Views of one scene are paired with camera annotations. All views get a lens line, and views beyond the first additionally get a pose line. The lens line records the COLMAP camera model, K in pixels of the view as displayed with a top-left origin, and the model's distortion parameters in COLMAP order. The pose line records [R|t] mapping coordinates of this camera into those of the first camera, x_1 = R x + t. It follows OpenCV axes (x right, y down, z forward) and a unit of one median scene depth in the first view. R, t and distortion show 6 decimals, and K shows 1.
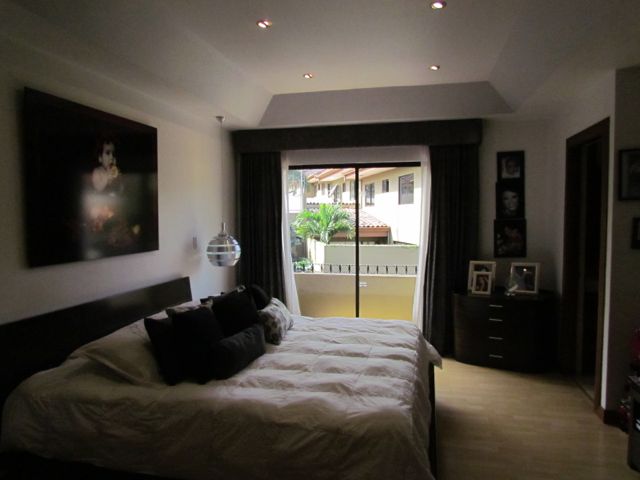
lens RADIAL K [[455.1, 0, 322.7], [0, 455.1, 238.5], [0, 0, 1]] dist [-0.029718, 0.005787]
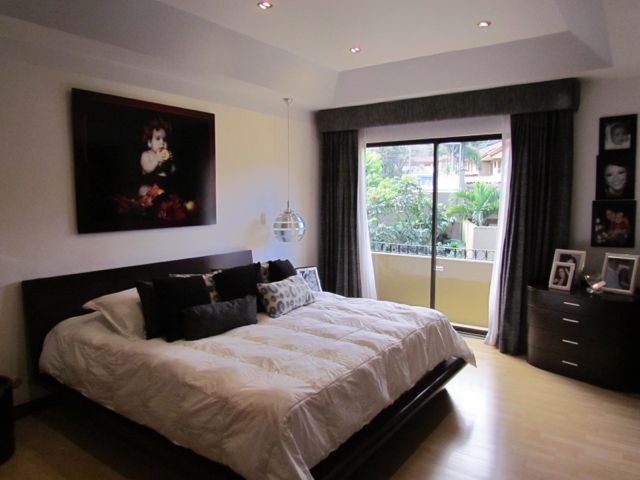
lens RADIAL K [[455.1, 0, 322.7], [0, 455.1, 238.5], [0, 0, 1]] dist [-0.029718, 0.005787]
pose [[0.922522, 0.042638, -0.383583, 0.268408], [-0.025228, 0.998415, 0.050308, -0.001863], [0.385120, -0.036734, 0.922135, 0.059467]]
